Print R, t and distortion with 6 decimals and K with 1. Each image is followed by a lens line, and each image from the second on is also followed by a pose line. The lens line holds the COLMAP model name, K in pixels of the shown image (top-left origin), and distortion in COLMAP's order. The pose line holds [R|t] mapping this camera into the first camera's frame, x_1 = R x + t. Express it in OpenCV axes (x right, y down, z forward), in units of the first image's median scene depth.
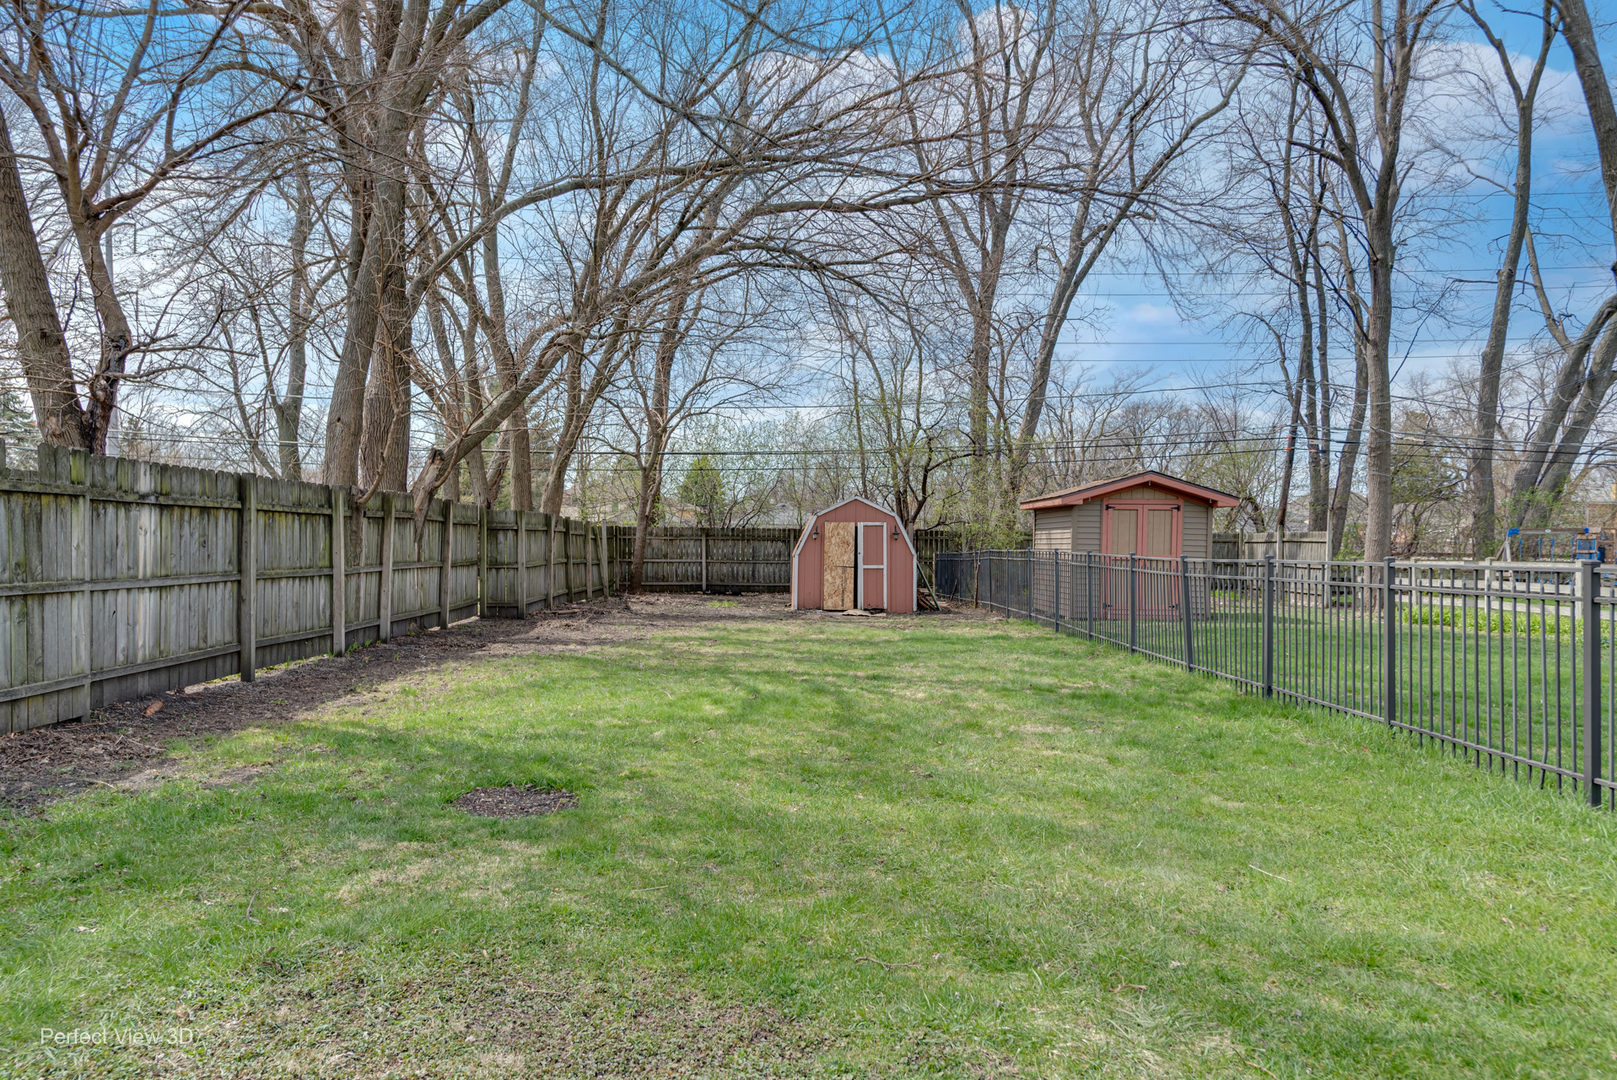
lens RADIAL K [[763.6, 0, 808.5], [0, 763.6, 540.0], [0, 0, 1]] dist [0.000033, -0.000149]
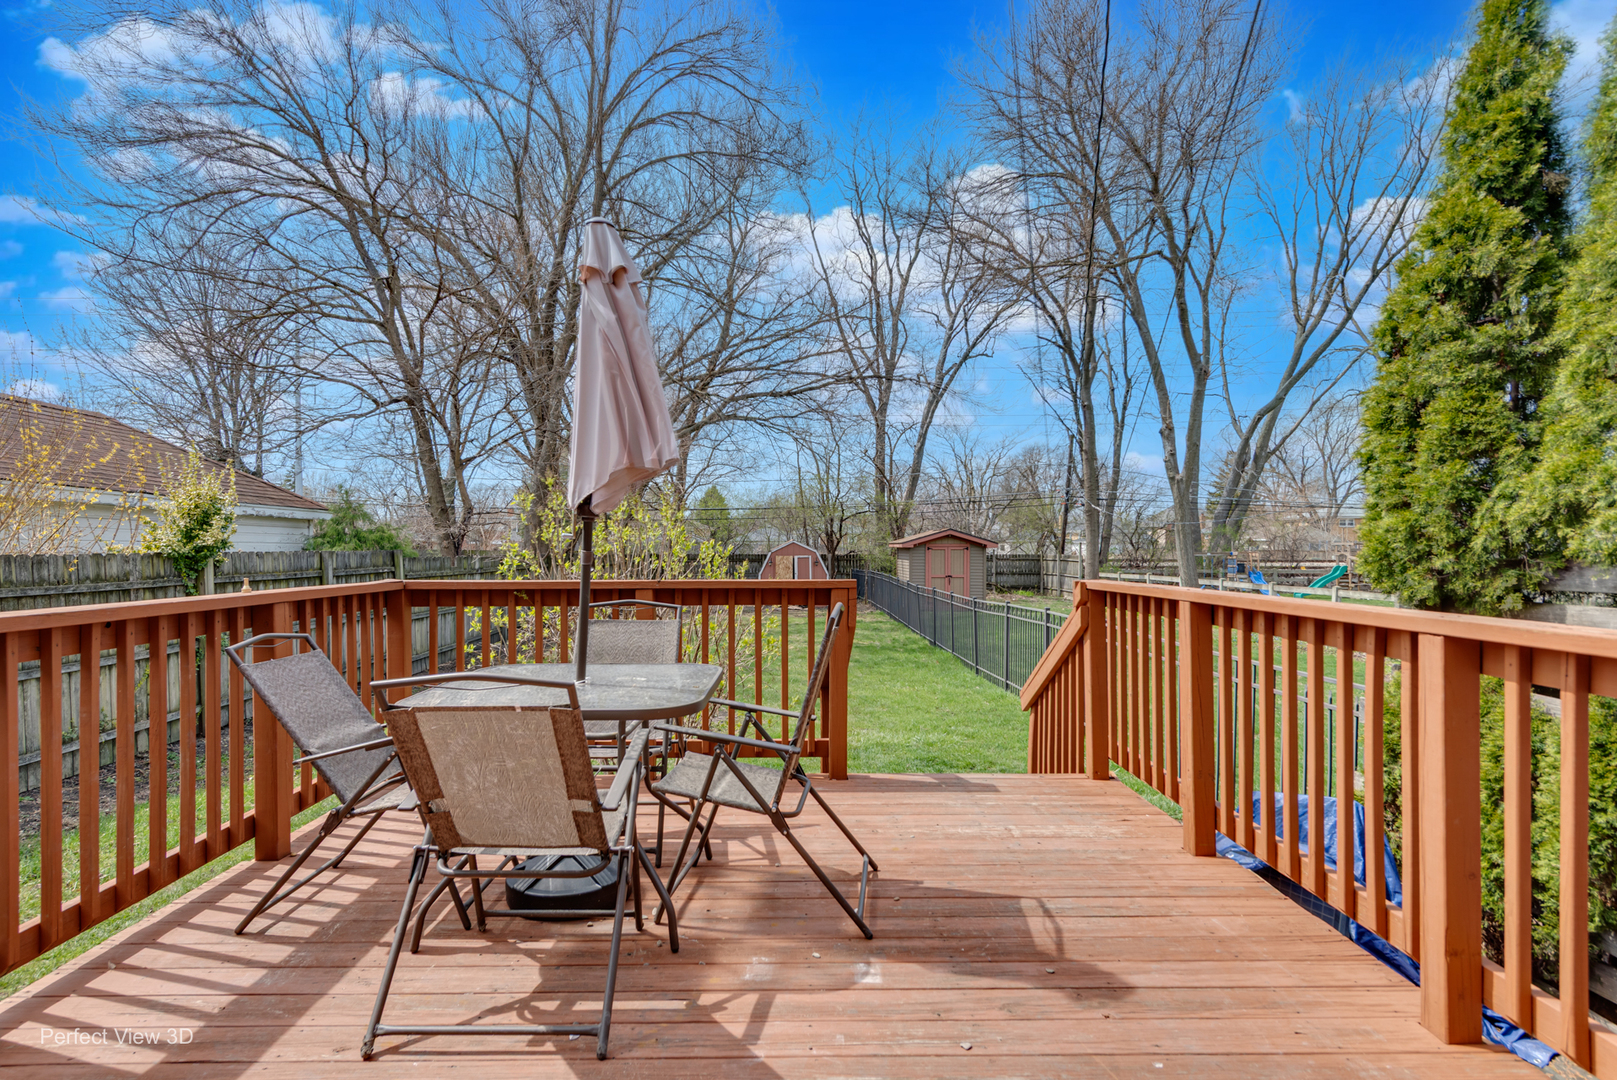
lens RADIAL K [[763.6, 0, 808.5], [0, 763.6, 540.0], [0, 0, 1]] dist [0.000033, -0.000149]
pose [[0.999911, -0.008604, -0.010200, 0.094700], [0.008675, 0.999938, 0.006932, -0.058898], [0.010140, -0.007020, 0.999924, -0.638510]]
